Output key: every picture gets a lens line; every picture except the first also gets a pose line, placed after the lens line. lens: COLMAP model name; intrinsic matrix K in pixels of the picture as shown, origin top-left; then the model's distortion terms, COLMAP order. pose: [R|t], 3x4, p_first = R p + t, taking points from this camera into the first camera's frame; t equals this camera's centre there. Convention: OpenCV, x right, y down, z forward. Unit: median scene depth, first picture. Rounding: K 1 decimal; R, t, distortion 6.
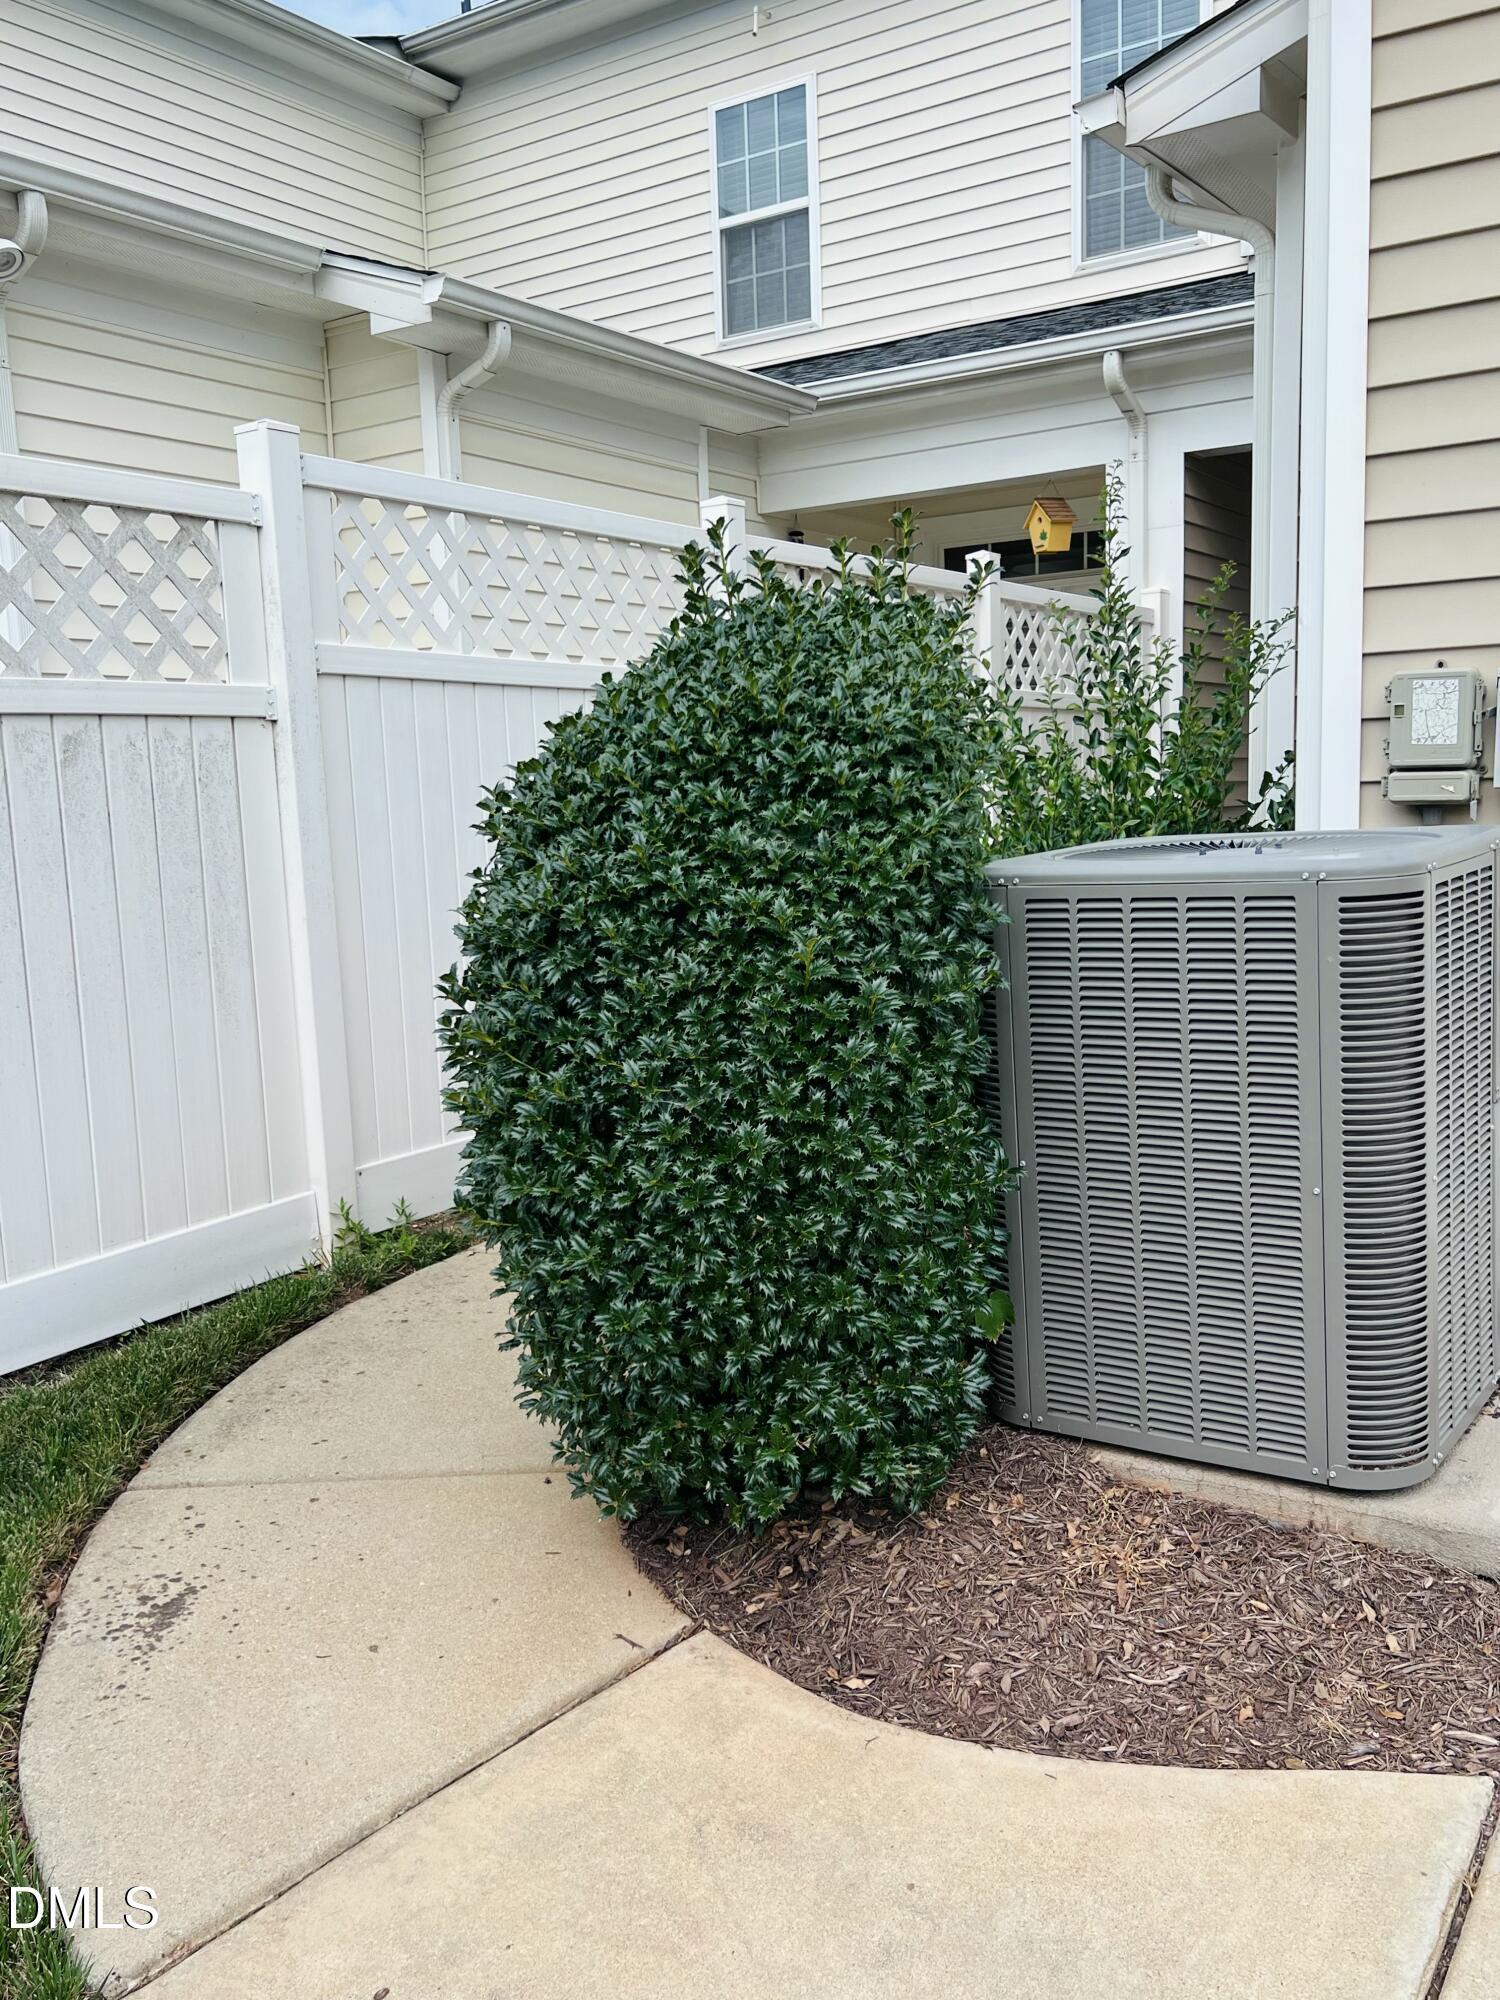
lens RADIAL K [[1721.5, 0, 753.0], [0, 1721.5, 1006.0], [0, 0, 1]] dist [0.043477, -0.006429]
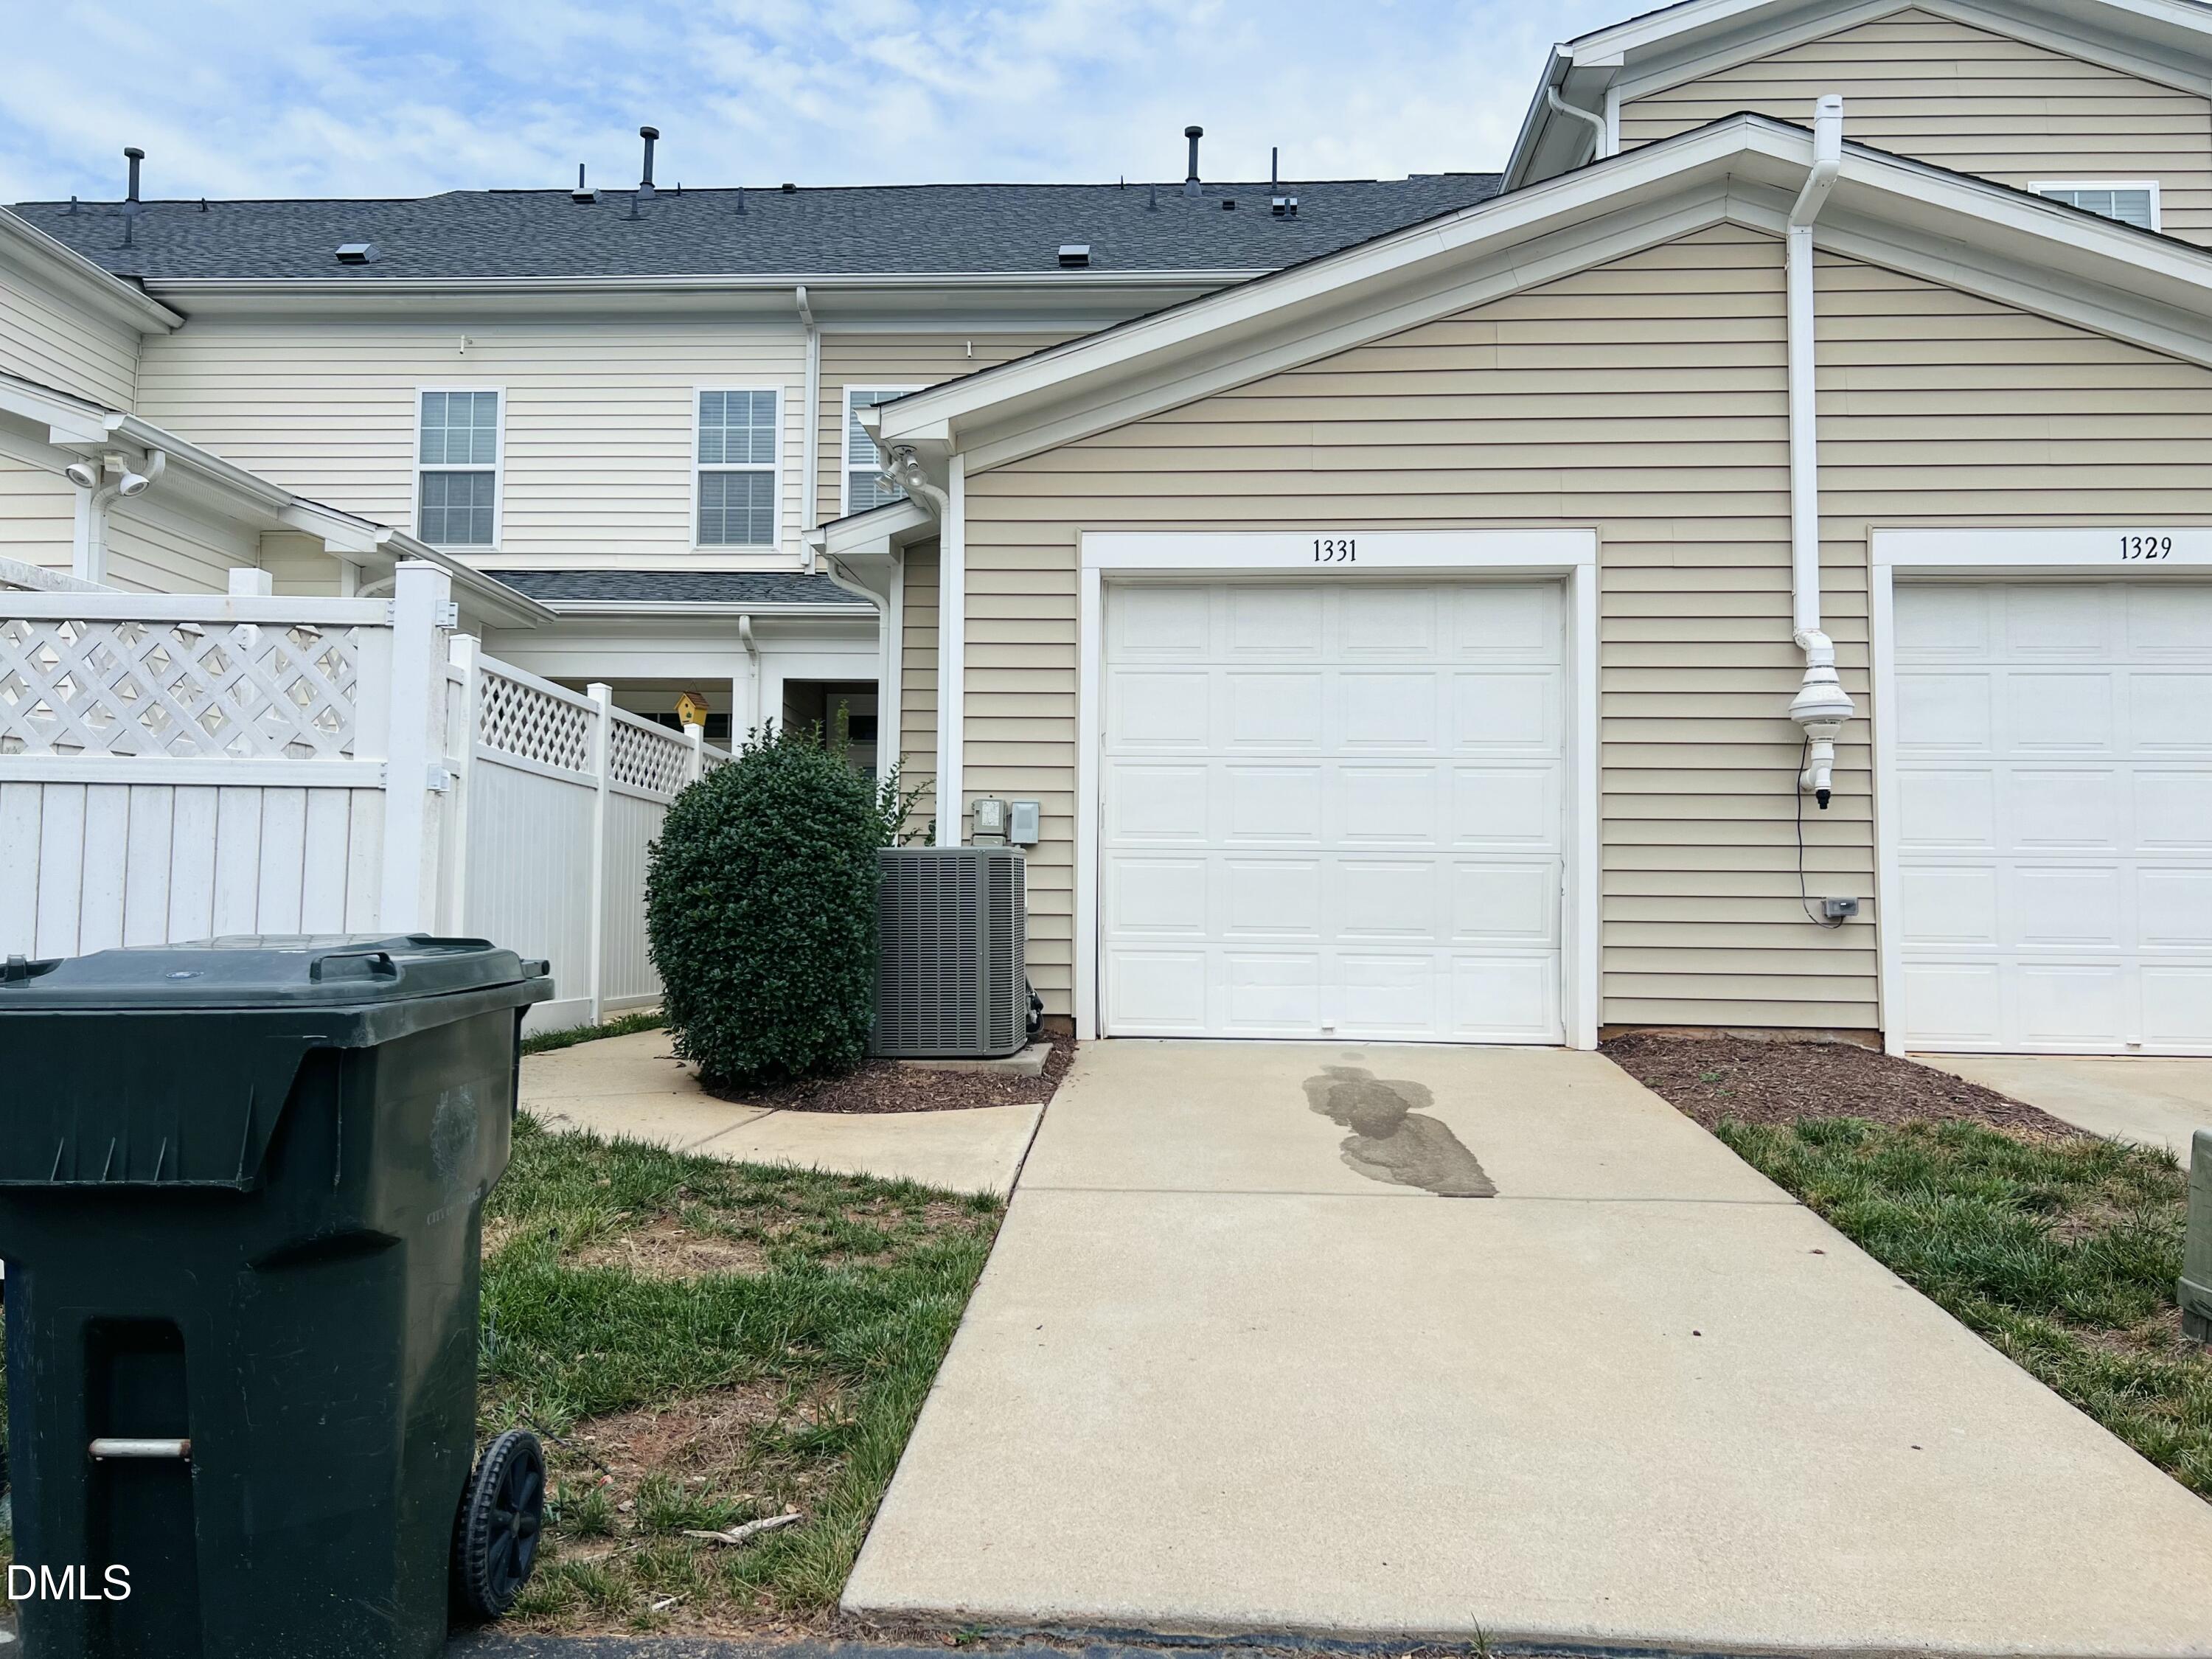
lens RADIAL K [[1666.8, 0, 1107.5], [0, 1666.8, 826.0], [0, 0, 1]] dist [0.064303, -0.072055]
pose [[0.854064, 0.076054, 0.514578, -0.296927], [0.026846, 0.981490, -0.189621, 0.131165], [-0.519475, 0.175763, 0.836213, -0.472941]]
